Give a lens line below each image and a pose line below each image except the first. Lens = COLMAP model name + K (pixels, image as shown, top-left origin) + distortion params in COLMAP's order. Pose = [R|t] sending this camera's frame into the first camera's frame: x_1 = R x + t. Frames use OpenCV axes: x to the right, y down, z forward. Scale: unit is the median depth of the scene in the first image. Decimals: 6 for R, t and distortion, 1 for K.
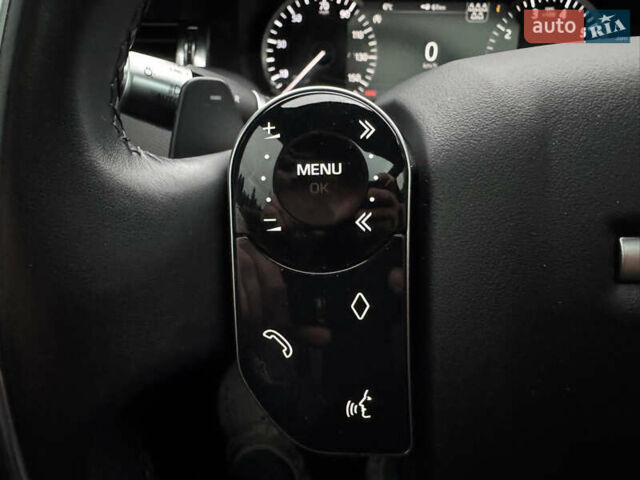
lens RADIAL K [[455.8, 0, 298.6], [0, 455.8, 242.7], [0, 0, 1]] dist [0.040486, -0.041766]
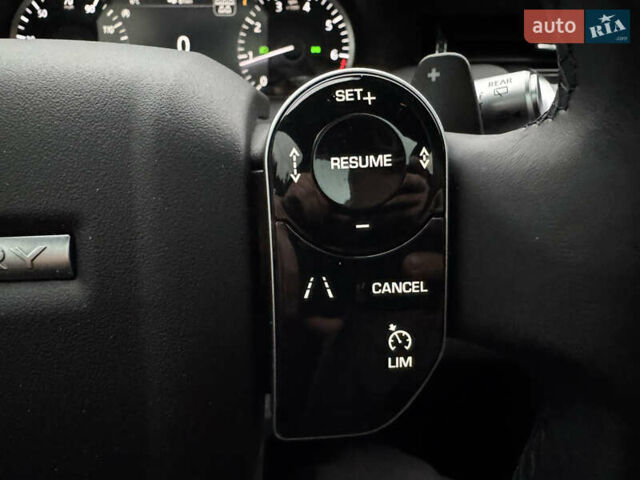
lens RADIAL K [[455.8, 0, 287.1], [0, 455.8, 232.1], [0, 0, 1]] dist [0.040486, -0.041766]
pose [[0.999854, -0.016583, 0.004157, 0.508820], [0.016619, 0.999824, -0.008703, -0.000917], [-0.004012, 0.008771, 0.999953, 0.010547]]
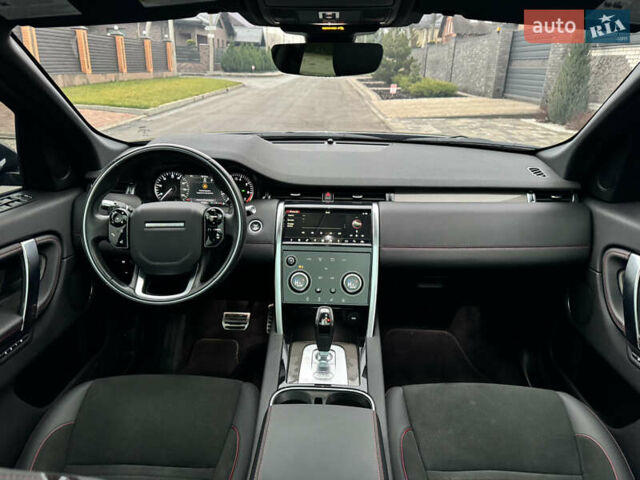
lens RADIAL K [[455.8, 0, 321.1], [0, 455.8, 236.4], [0, 0, 1]] dist [0.040486, -0.041766]
pose [[0.999919, 0.011197, -0.005983, 1.194924], [-0.012073, 0.984459, -0.175198, 0.526404], [0.003928, 0.175256, 0.984515, -2.308809]]
